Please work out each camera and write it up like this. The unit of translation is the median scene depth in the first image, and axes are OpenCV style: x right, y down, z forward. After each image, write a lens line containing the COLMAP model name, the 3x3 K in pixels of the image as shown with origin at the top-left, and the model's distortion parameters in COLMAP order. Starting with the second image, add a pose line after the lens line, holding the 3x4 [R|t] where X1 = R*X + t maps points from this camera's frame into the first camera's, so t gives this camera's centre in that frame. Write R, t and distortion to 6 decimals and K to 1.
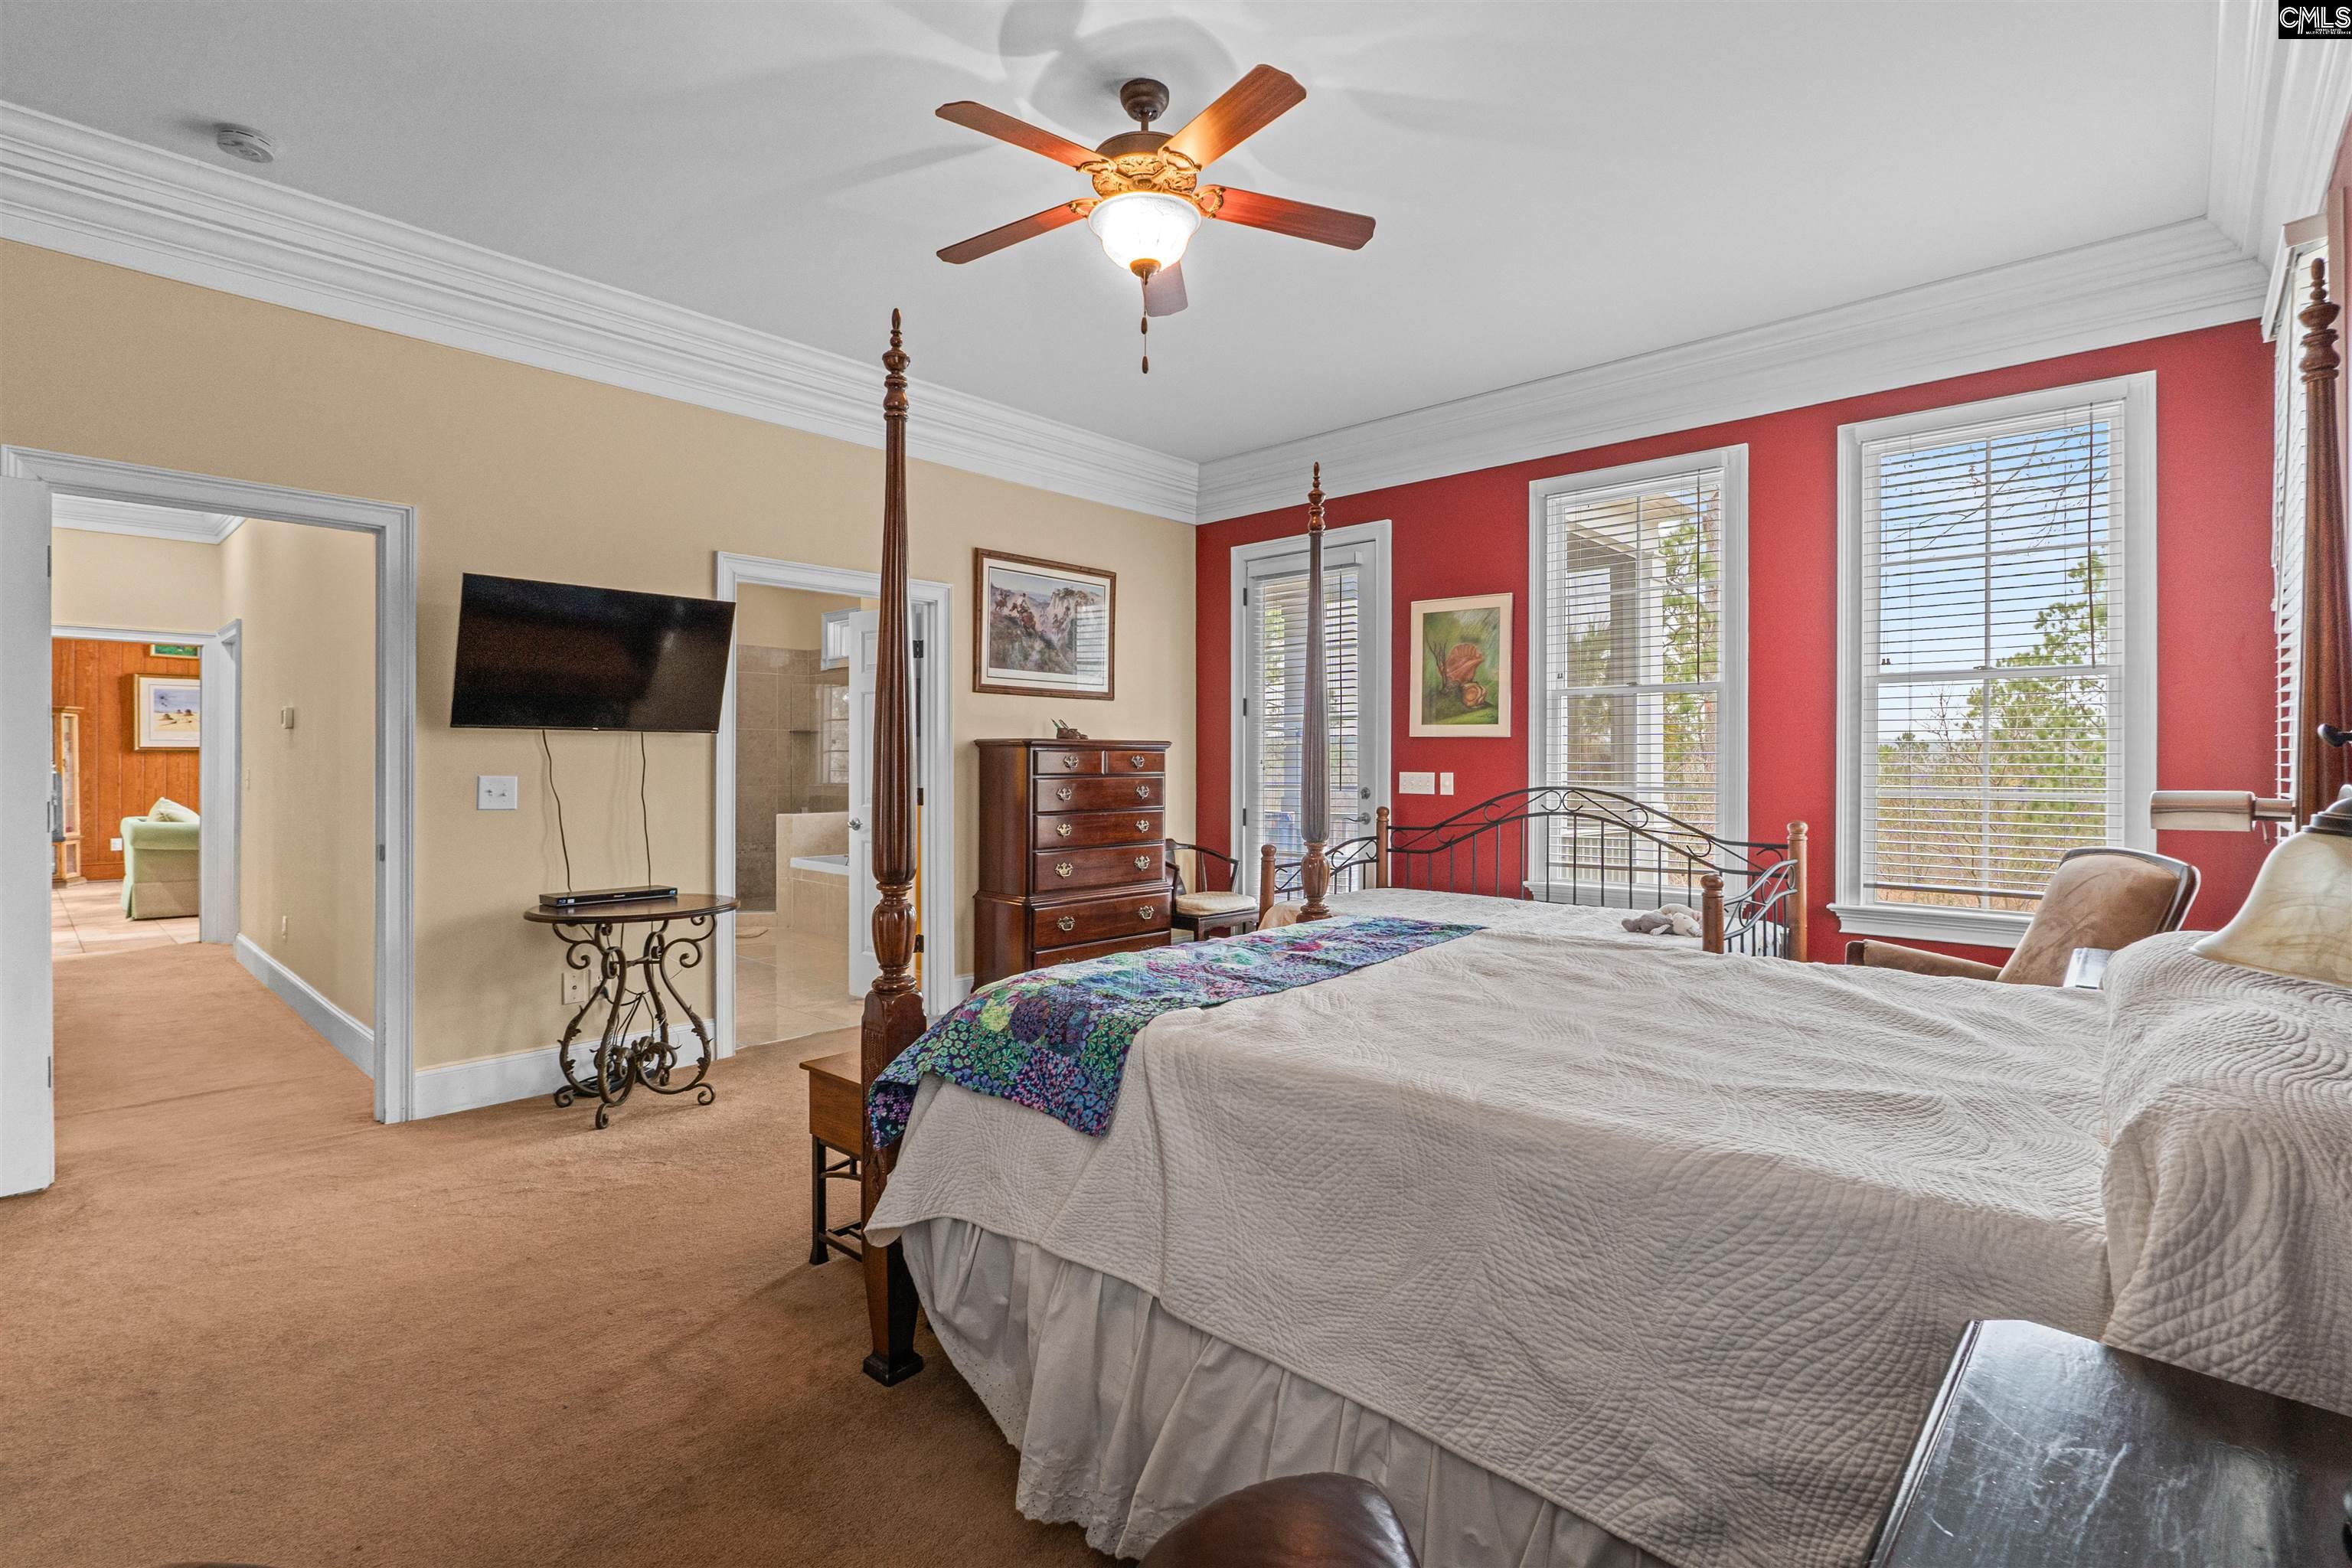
lens RADIAL K [[1102.0, 0, 1172.1], [0, 1102.0, 765.3], [0, 0, 1]] dist [-0.003431, -0.000228]
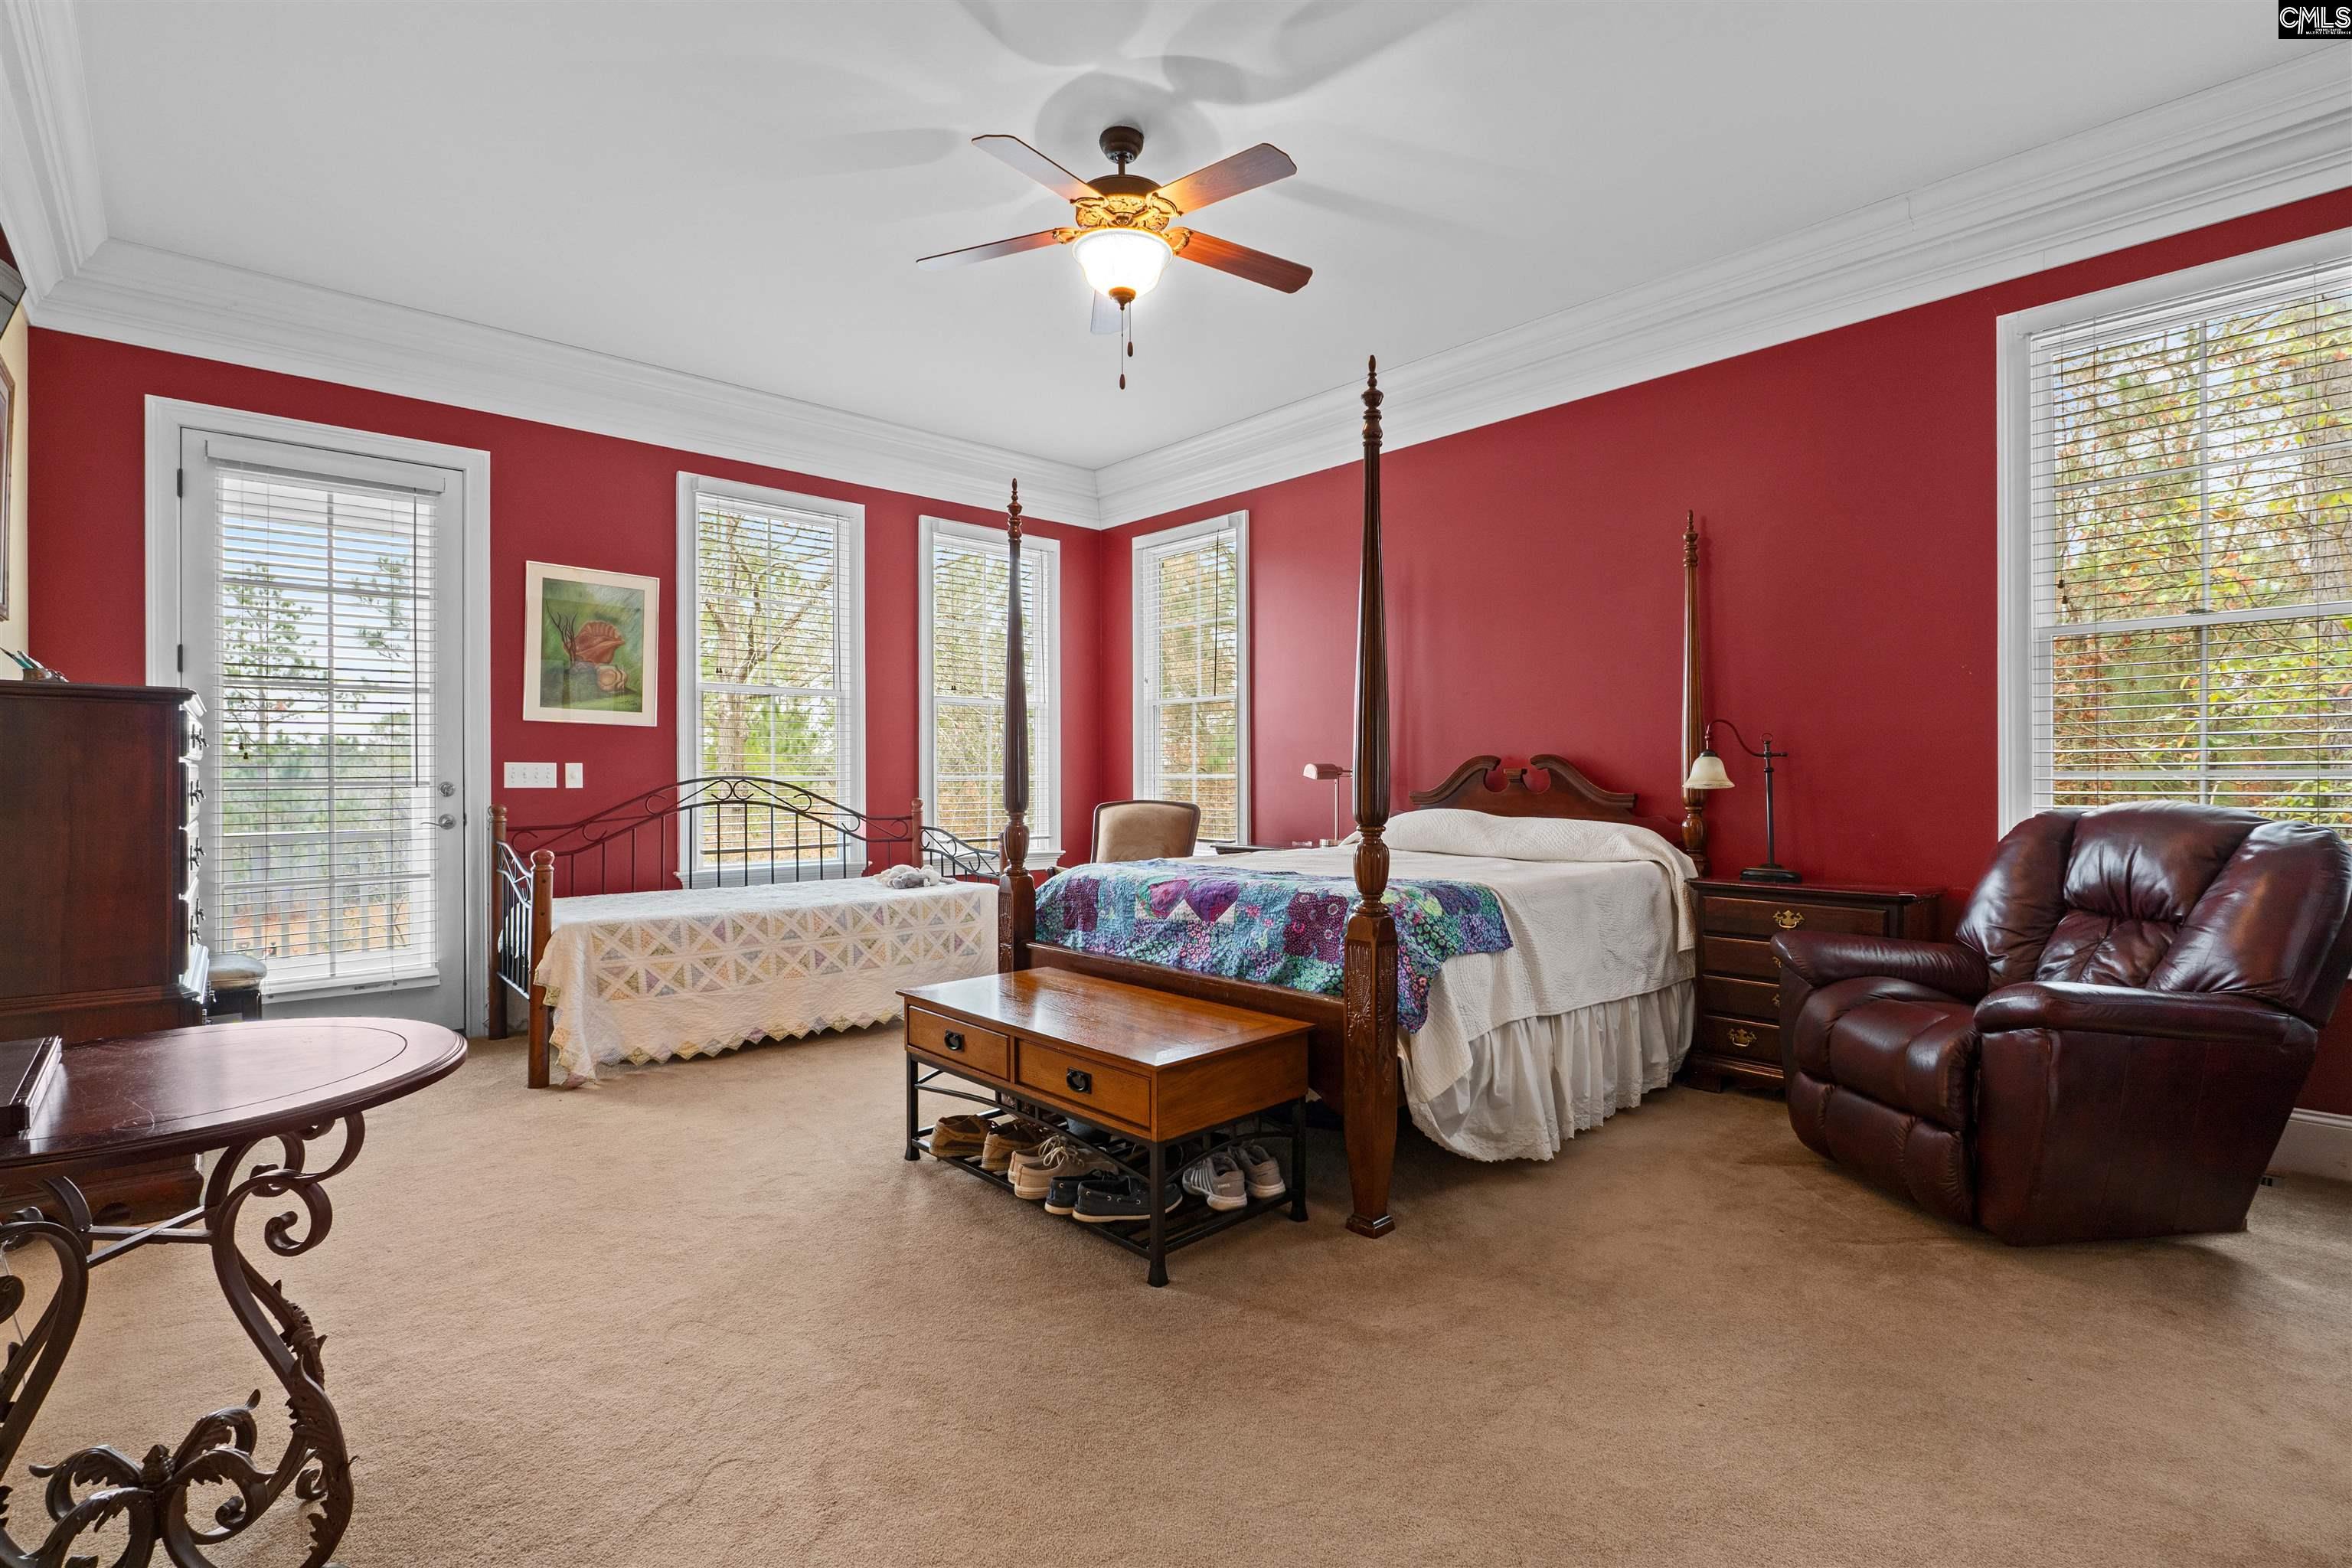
lens RADIAL K [[1094.1, 0, 1176.4], [0, 1094.1, 794.0], [0, 0, 1]] dist [-0.004131, -0.001192]
pose [[0.084783, -0.011861, 0.996329, -0.607213], [0.004381, 0.999924, 0.011531, 0.024432], [-0.996390, 0.003388, 0.084829, 0.453982]]
